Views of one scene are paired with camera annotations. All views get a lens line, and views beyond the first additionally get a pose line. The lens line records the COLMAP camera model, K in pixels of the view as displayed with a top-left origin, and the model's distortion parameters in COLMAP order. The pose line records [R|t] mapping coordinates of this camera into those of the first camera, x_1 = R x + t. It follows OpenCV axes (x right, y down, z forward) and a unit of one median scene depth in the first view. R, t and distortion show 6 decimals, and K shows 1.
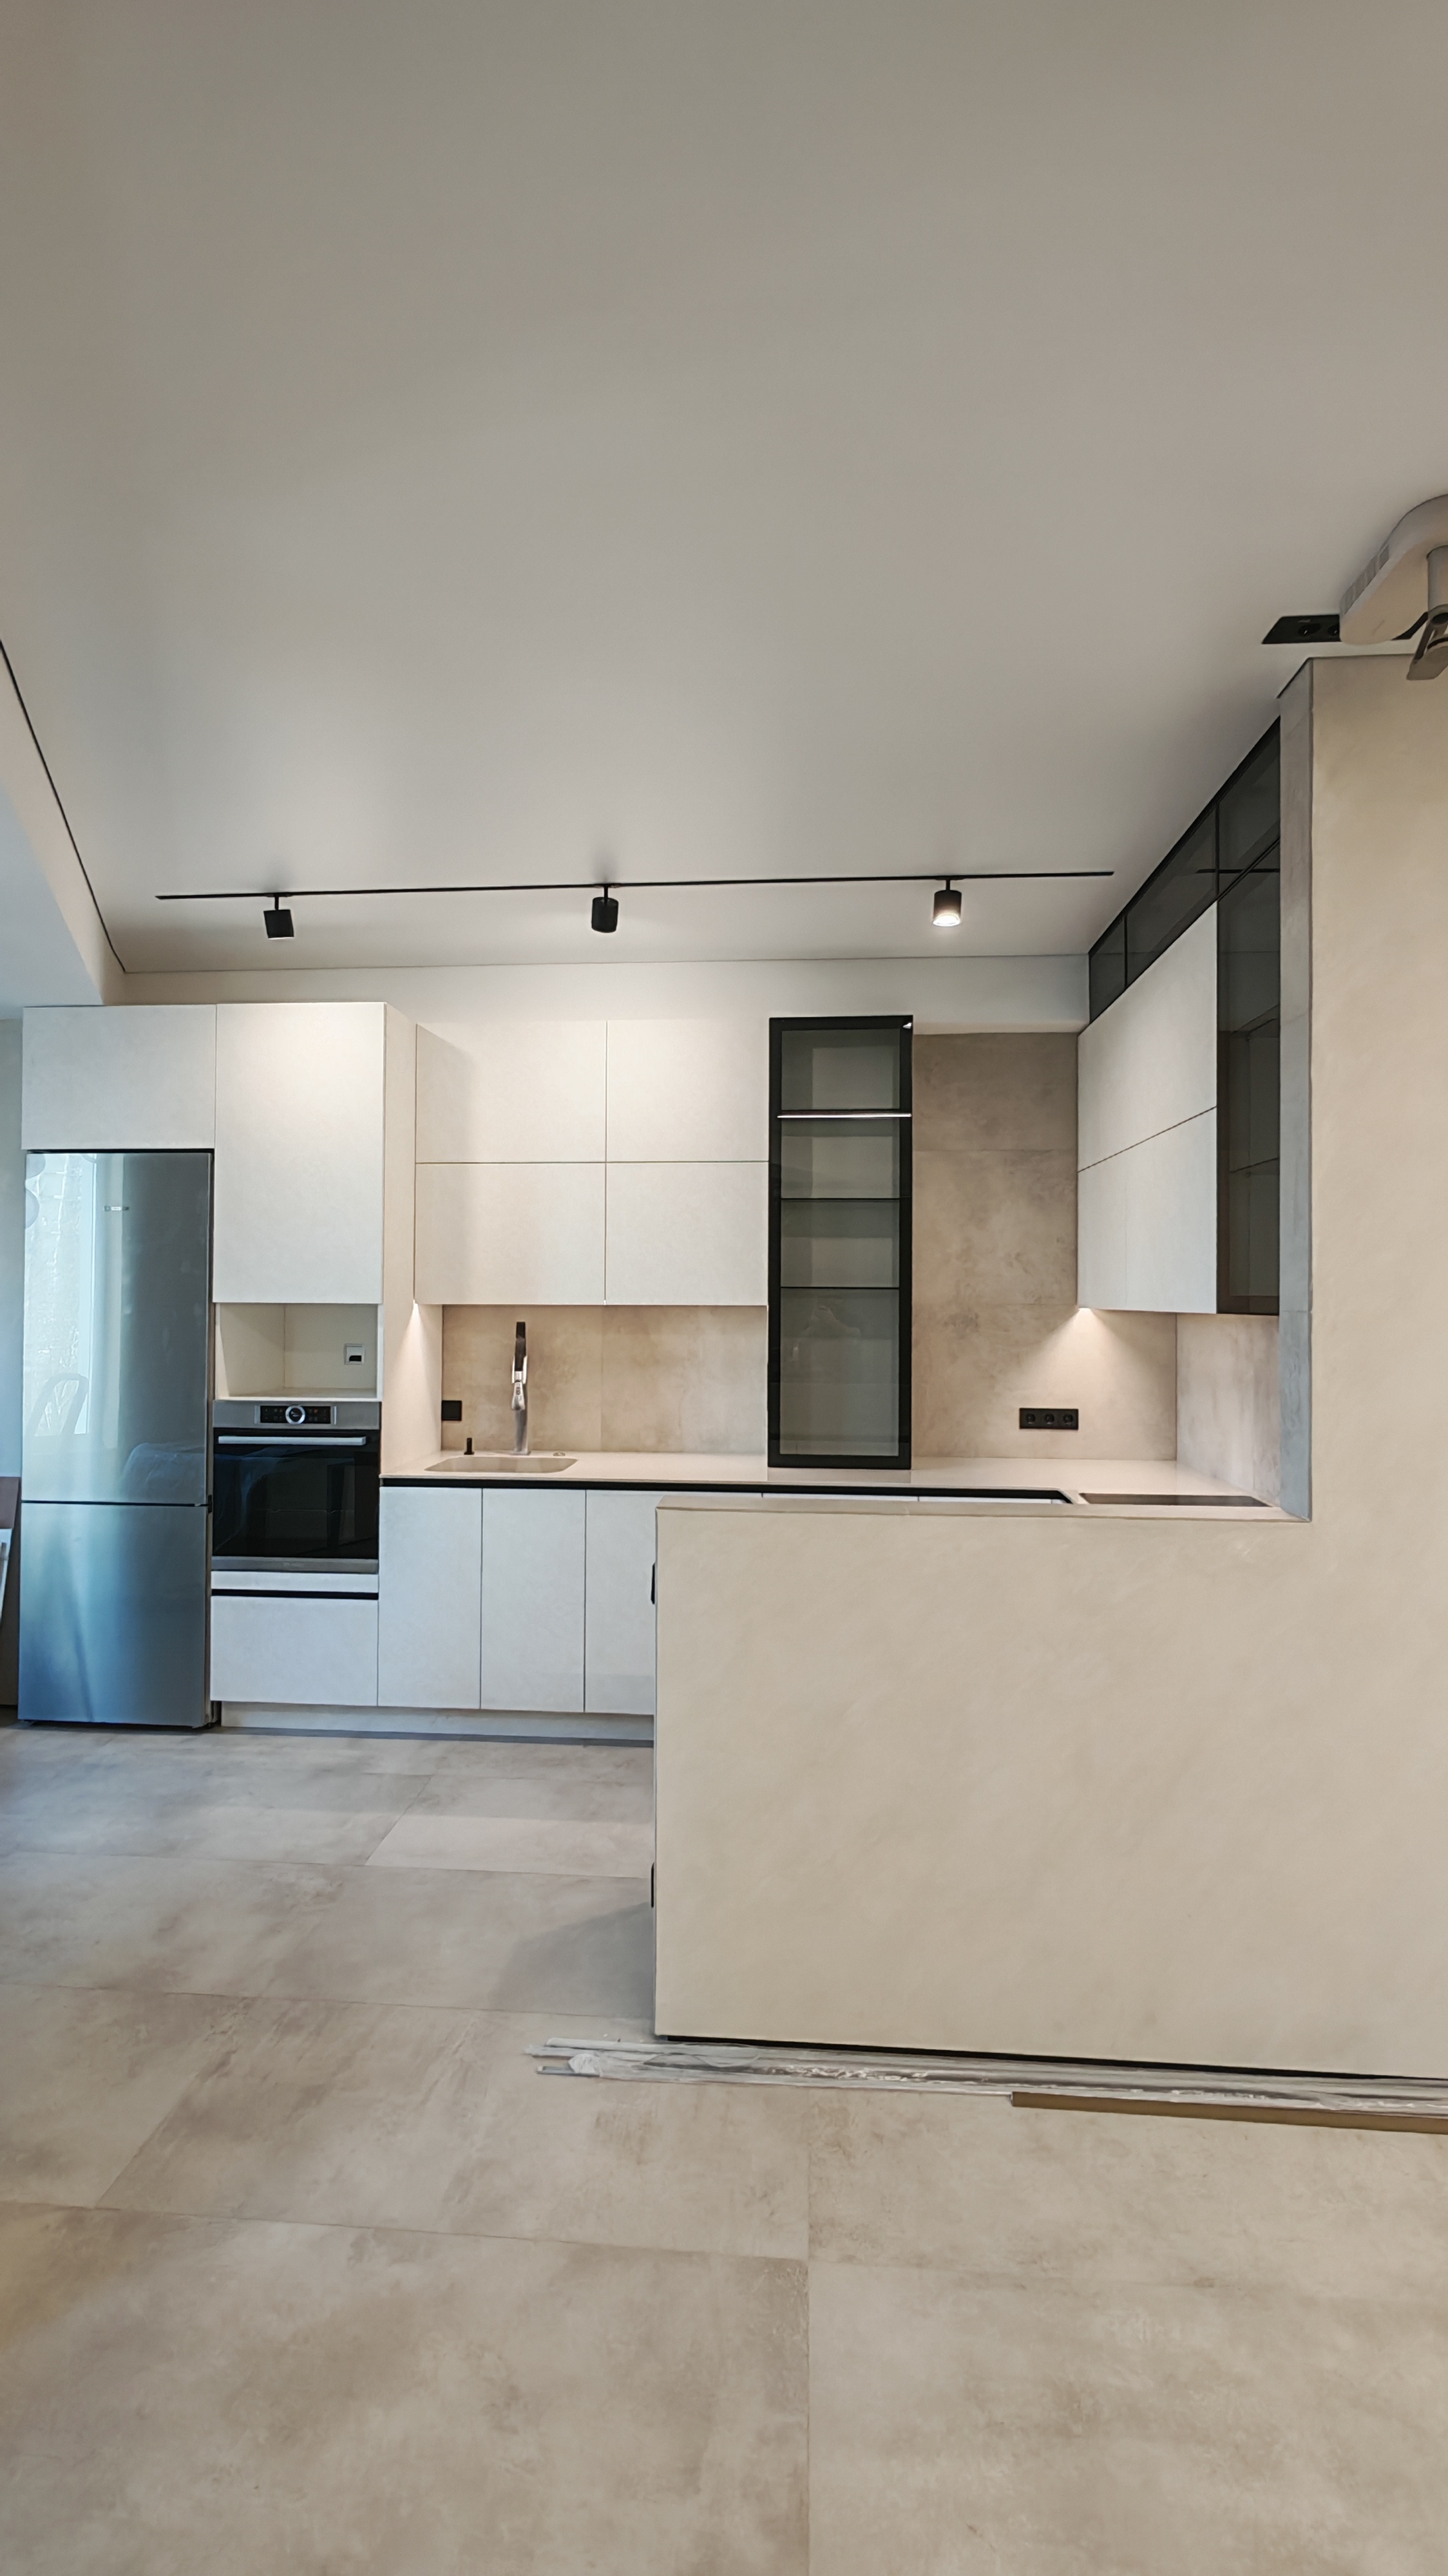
lens RADIAL K [[1179.2, 0, 724.5], [0, 1179.2, 1289.6], [0, 0, 1]] dist [-0.001432, 0.000266]
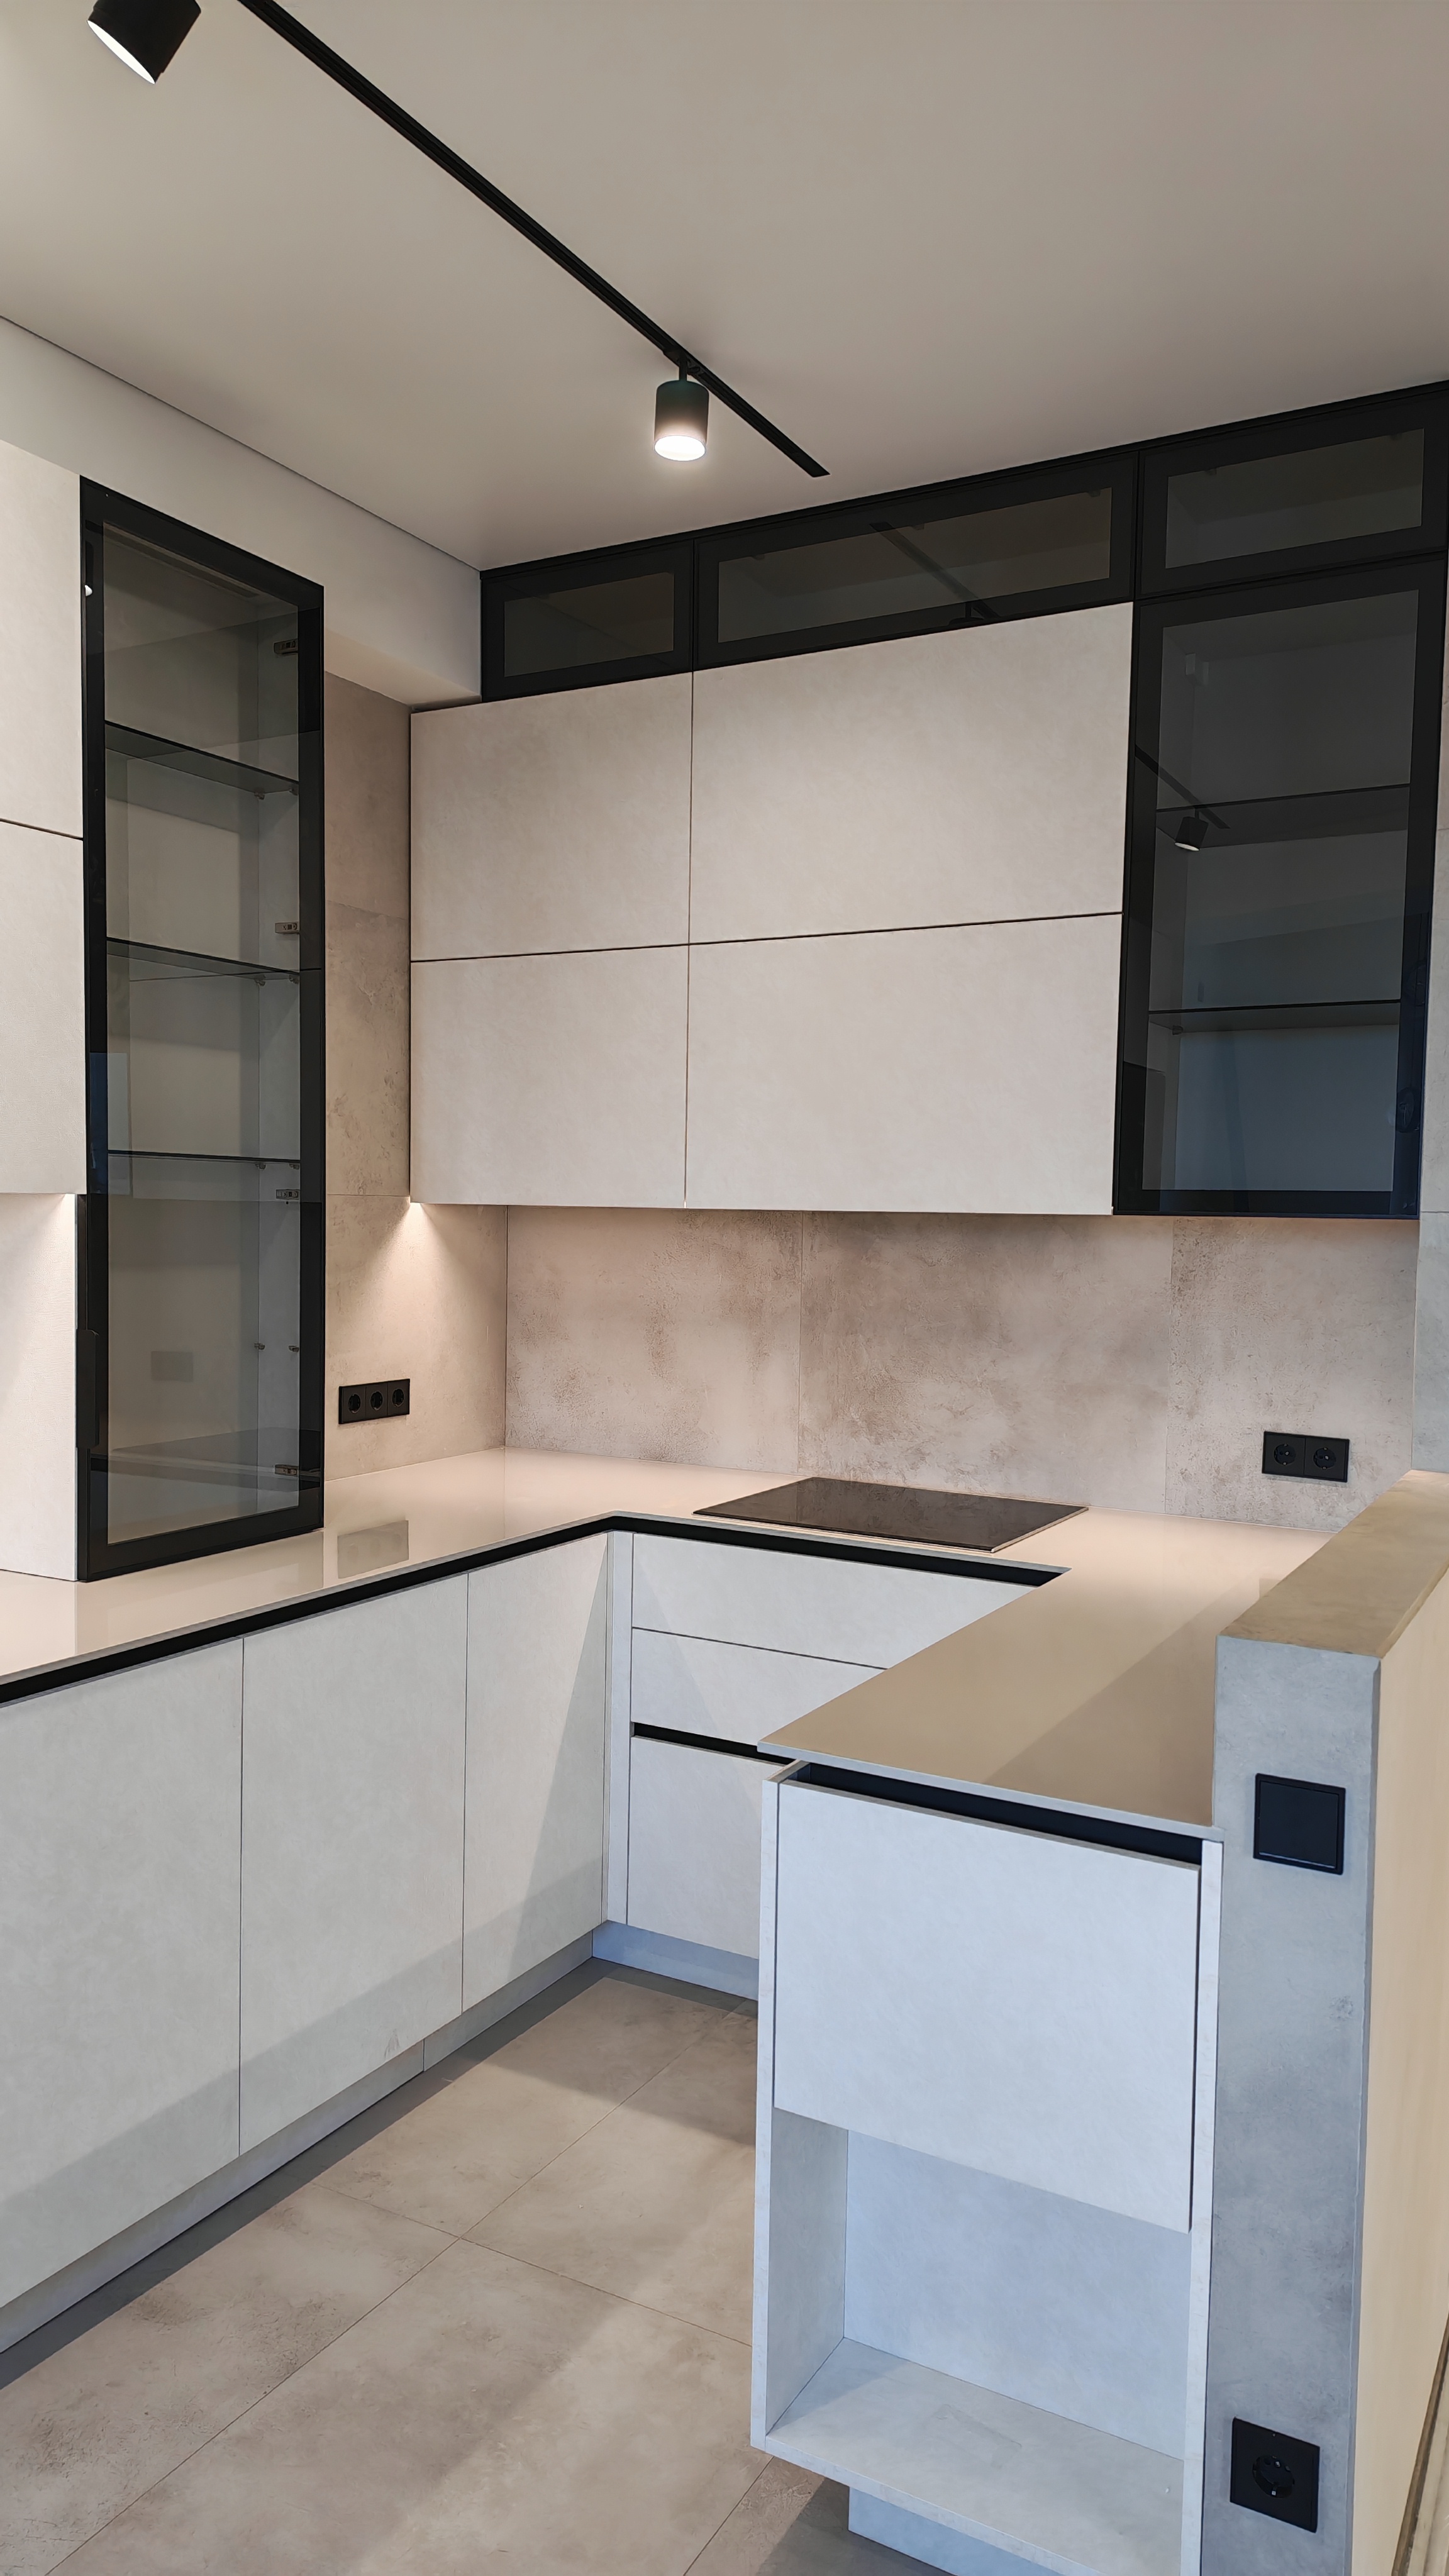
lens RADIAL K [[1742.7, 0, 715.1], [0, 1742.7, 1298.4], [0, 0, 1]] dist [0.102926, -0.129587]
pose [[0.419416, -0.046765, 0.906589, -0.431263], [-0.020693, 0.997920, 0.061049, 0.007832], [-0.907558, -0.044365, 0.417576, 0.538952]]
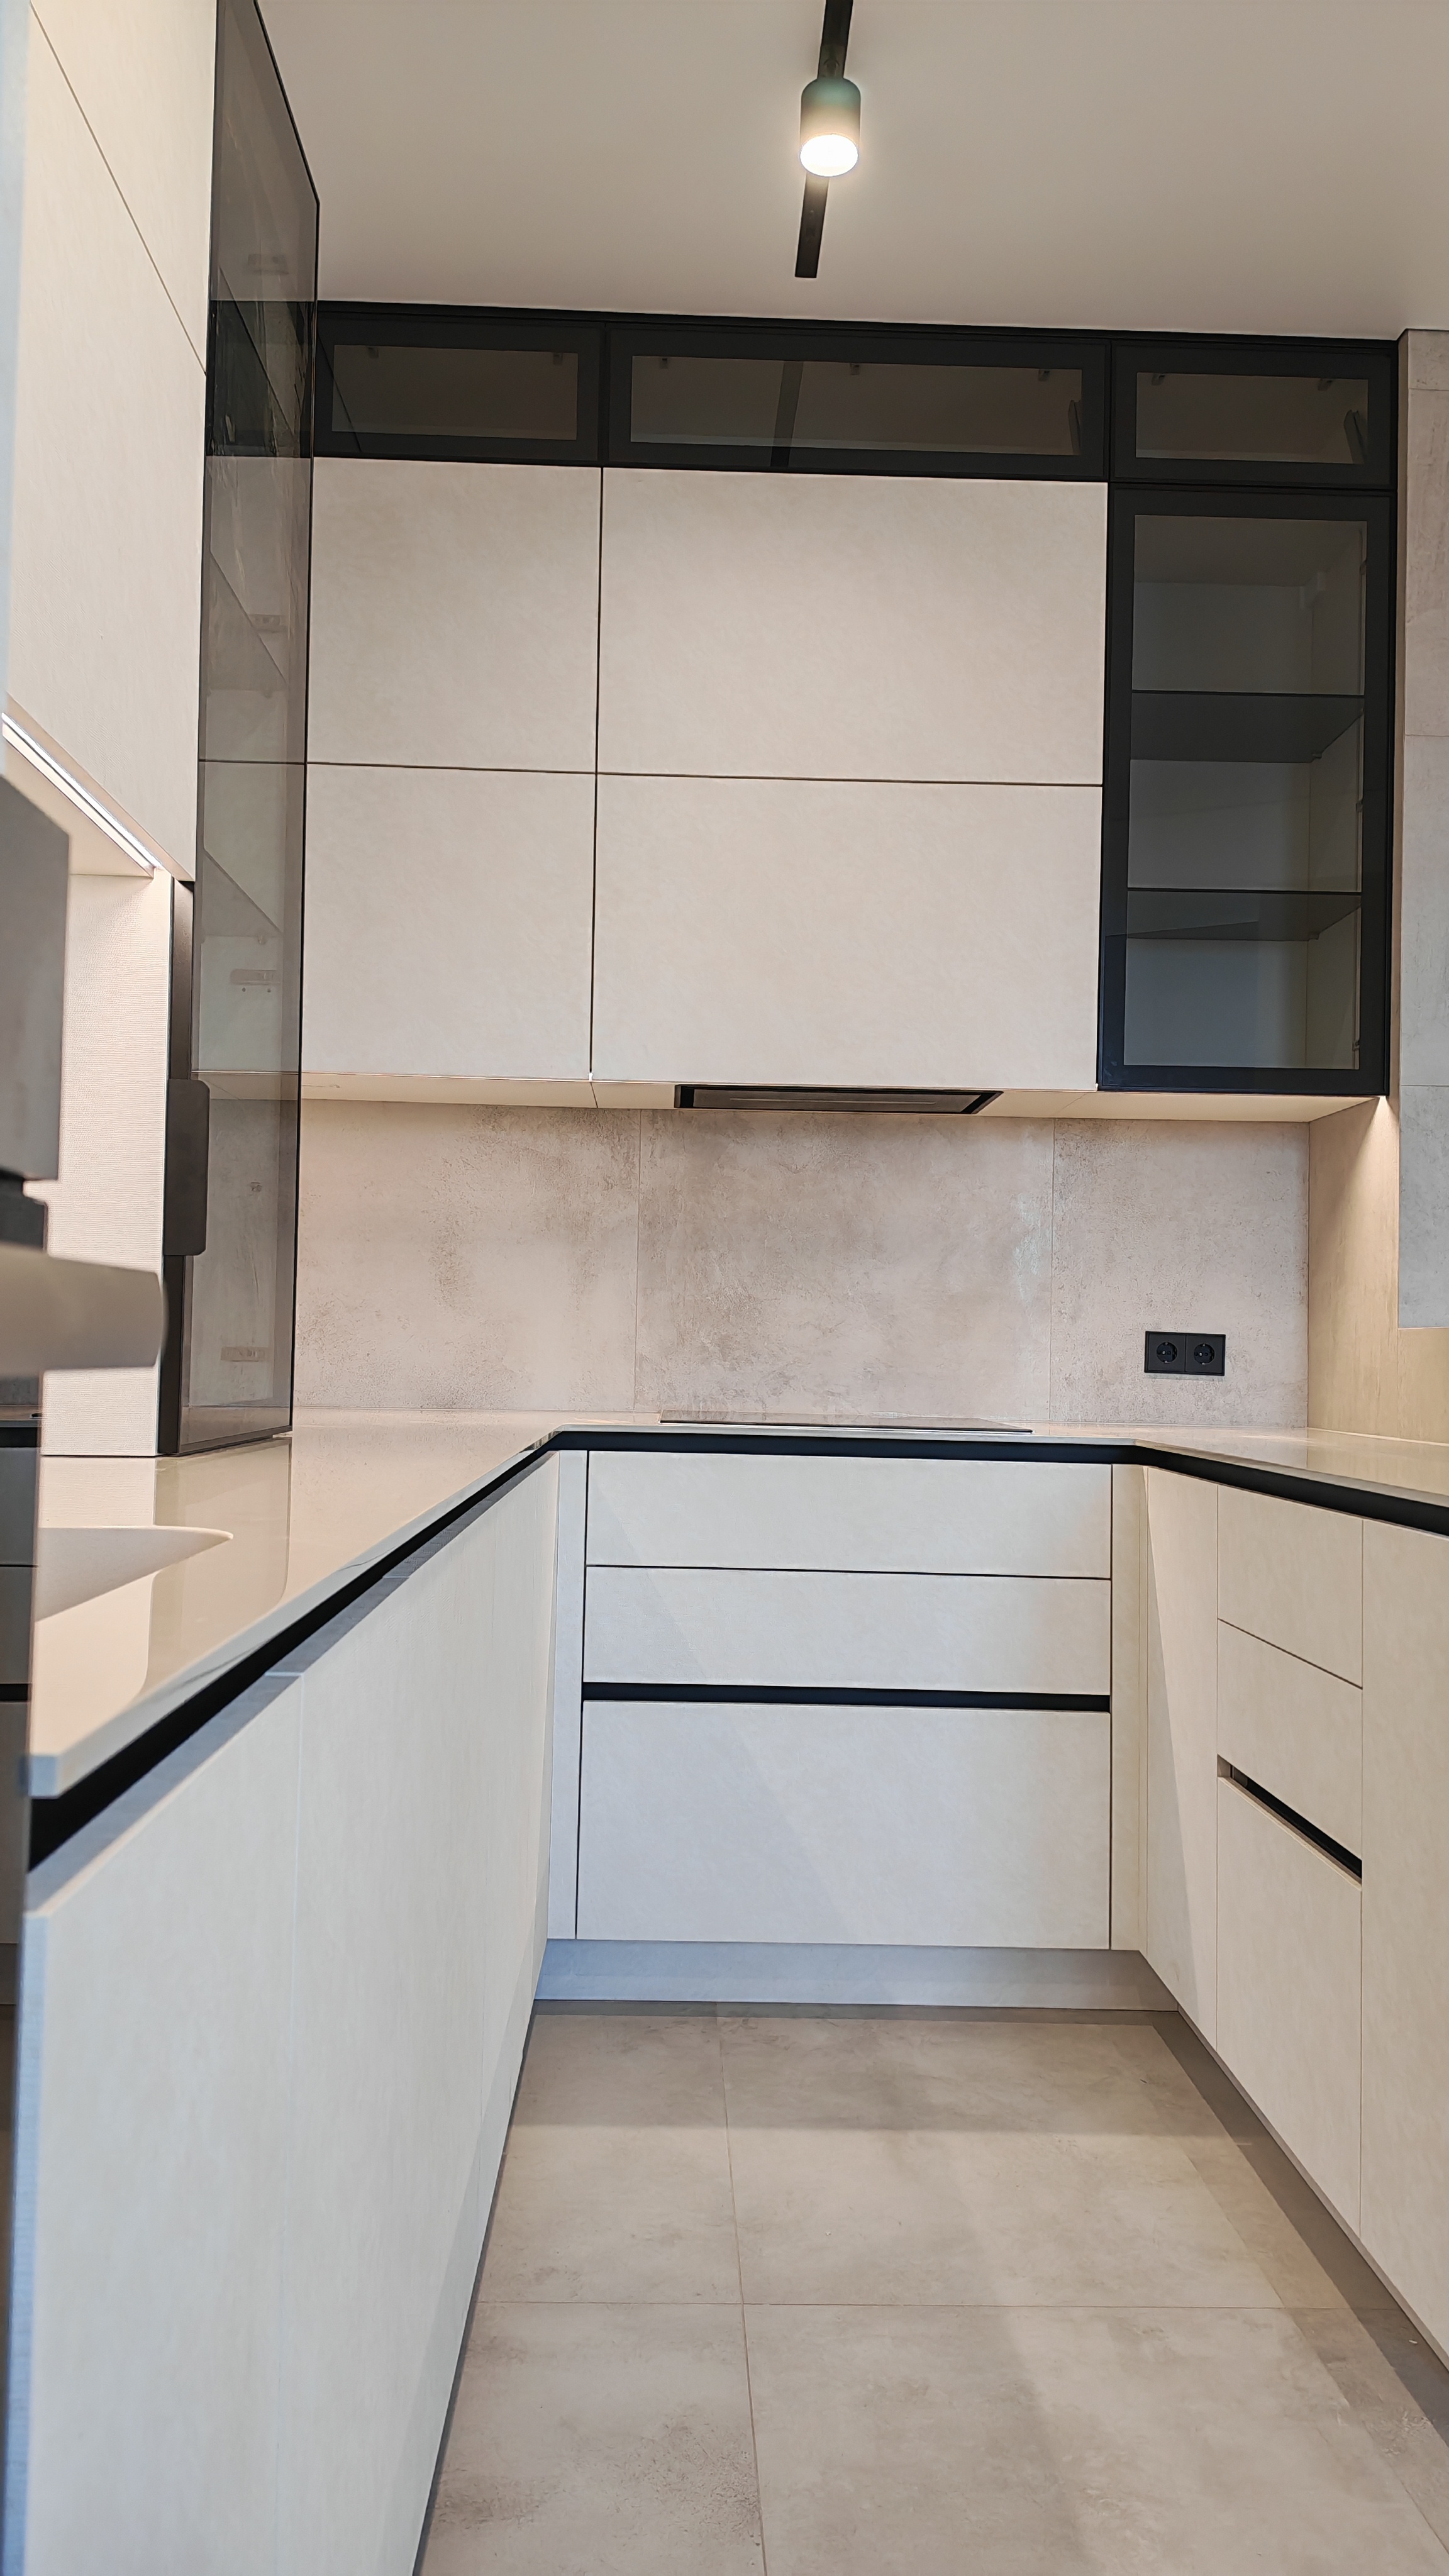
lens RADIAL K [[1742.7, 0, 715.1], [0, 1742.7, 1298.4], [0, 0, 1]] dist [0.102926, -0.129587]
pose [[-0.104381, 0.025882, 0.994201, -0.390978], [-0.027760, 0.999196, -0.028927, 0.121964], [-0.994150, -0.030618, -0.103579, 0.914274]]
